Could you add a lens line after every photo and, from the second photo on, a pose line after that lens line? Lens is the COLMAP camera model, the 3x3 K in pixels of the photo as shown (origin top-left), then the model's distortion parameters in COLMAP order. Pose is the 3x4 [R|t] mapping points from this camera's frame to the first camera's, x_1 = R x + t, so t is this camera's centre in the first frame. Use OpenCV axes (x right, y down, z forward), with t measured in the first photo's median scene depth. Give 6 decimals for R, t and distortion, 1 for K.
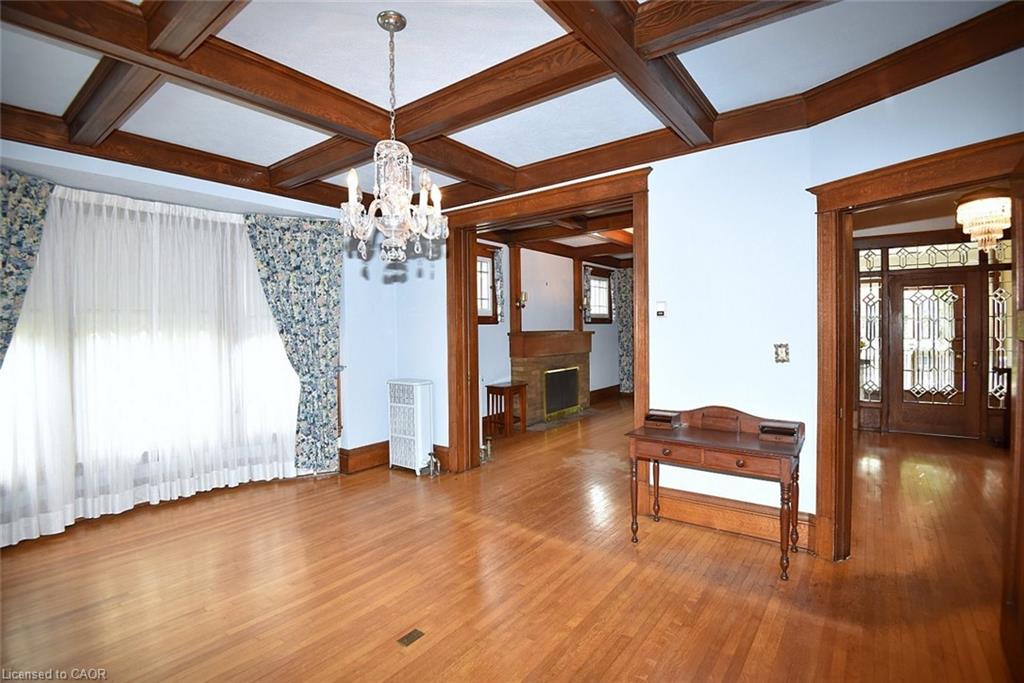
lens RADIAL K [[483.5, 0, 520.4], [0, 483.5, 335.1], [0, 0, 1]] dist [-0.015027, -0.018952]
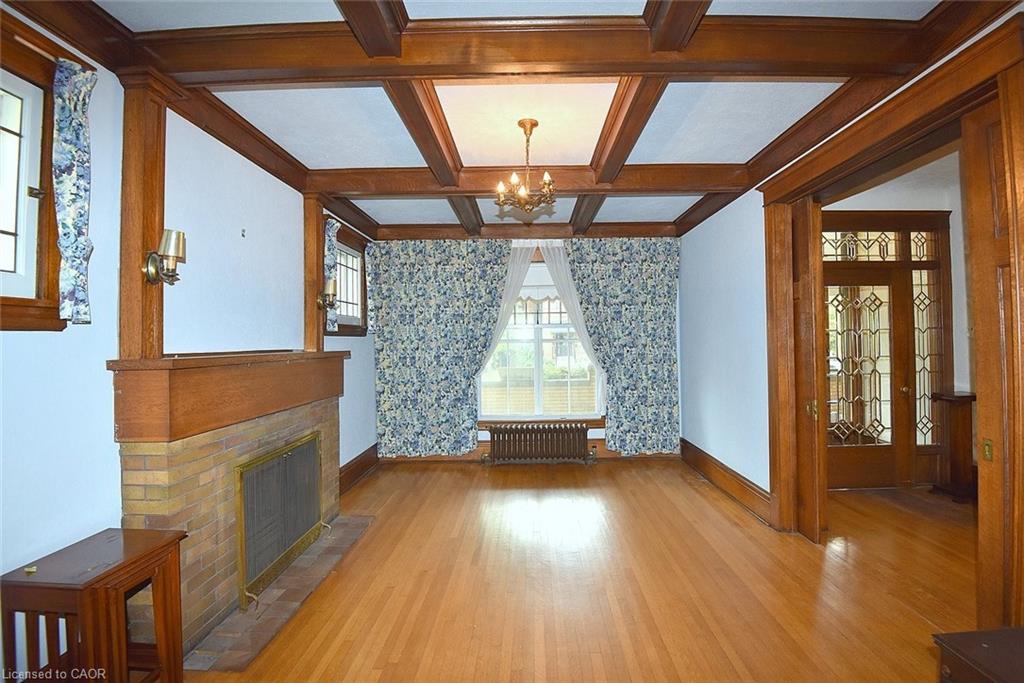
lens RADIAL K [[483.5, 0, 520.4], [0, 483.5, 335.1], [0, 0, 1]] dist [-0.015027, -0.018952]
pose [[0.804609, 0.010764, 0.593708, 0.006108], [0.010341, 0.999430, -0.032134, -0.009185], [-0.593715, 0.031995, 0.804039, 0.698747]]
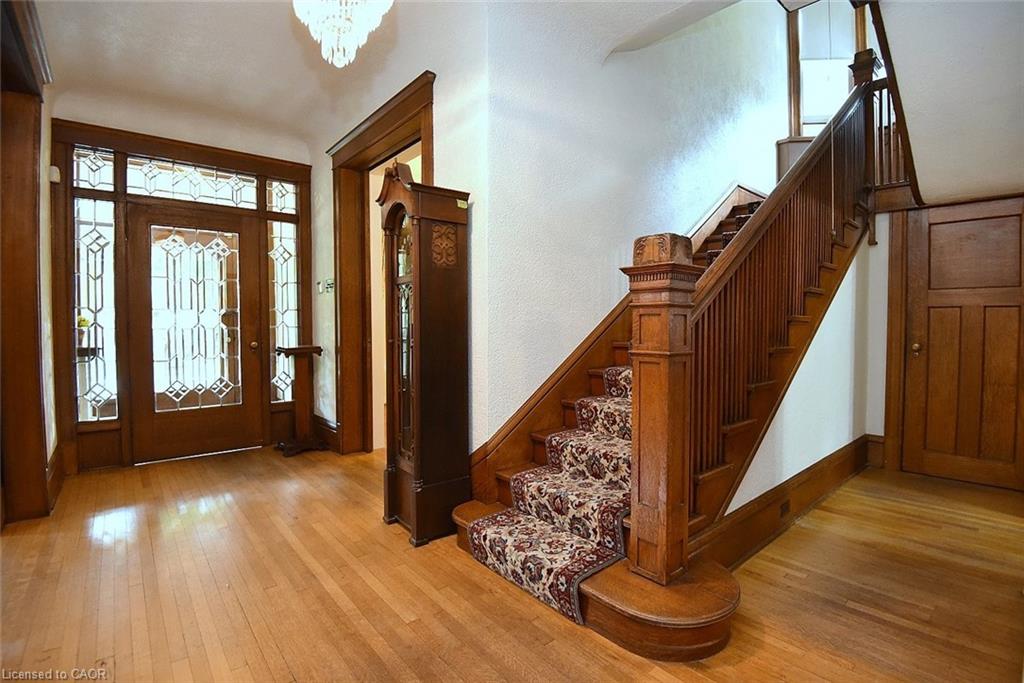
lens RADIAL K [[483.5, 0, 520.4], [0, 483.5, 335.1], [0, 0, 1]] dist [-0.015027, -0.018952]
pose [[0.205820, -0.018817, 0.978409, 0.305529], [0.015017, 0.999758, 0.016068, 0.037430], [-0.978475, 0.011385, 0.206053, 0.414860]]
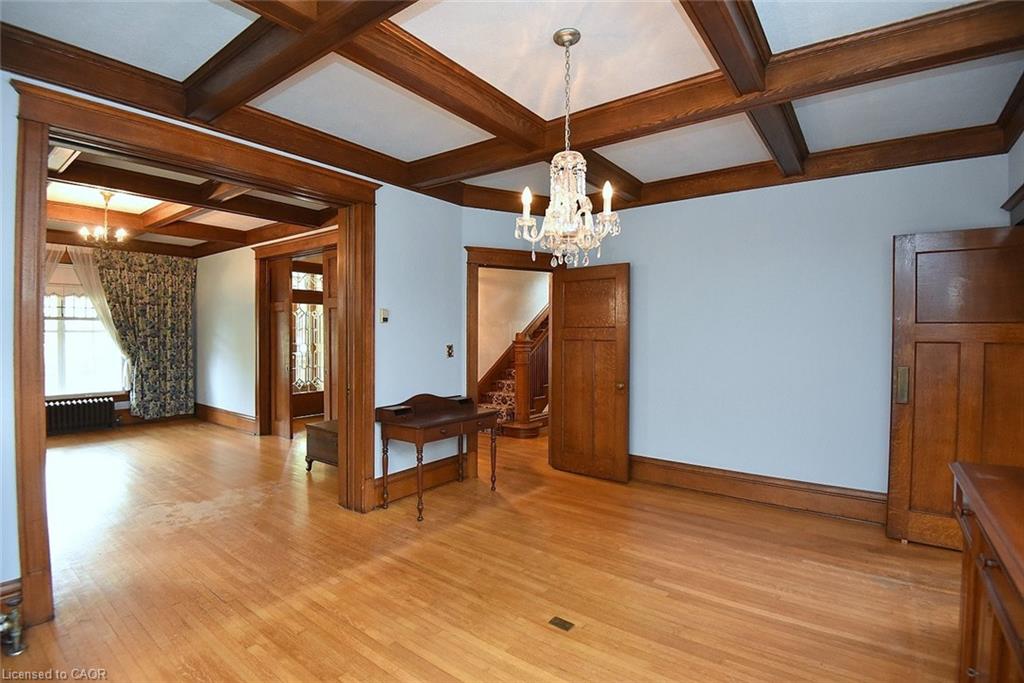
lens RADIAL K [[483.5, 0, 520.4], [0, 483.5, 335.1], [0, 0, 1]] dist [-0.015027, -0.018952]
pose [[-0.012772, 0.011229, 0.999855, -0.481188], [0.010683, 0.999881, -0.011093, 0.003948], [-0.999861, 0.010540, -0.012890, 0.410877]]
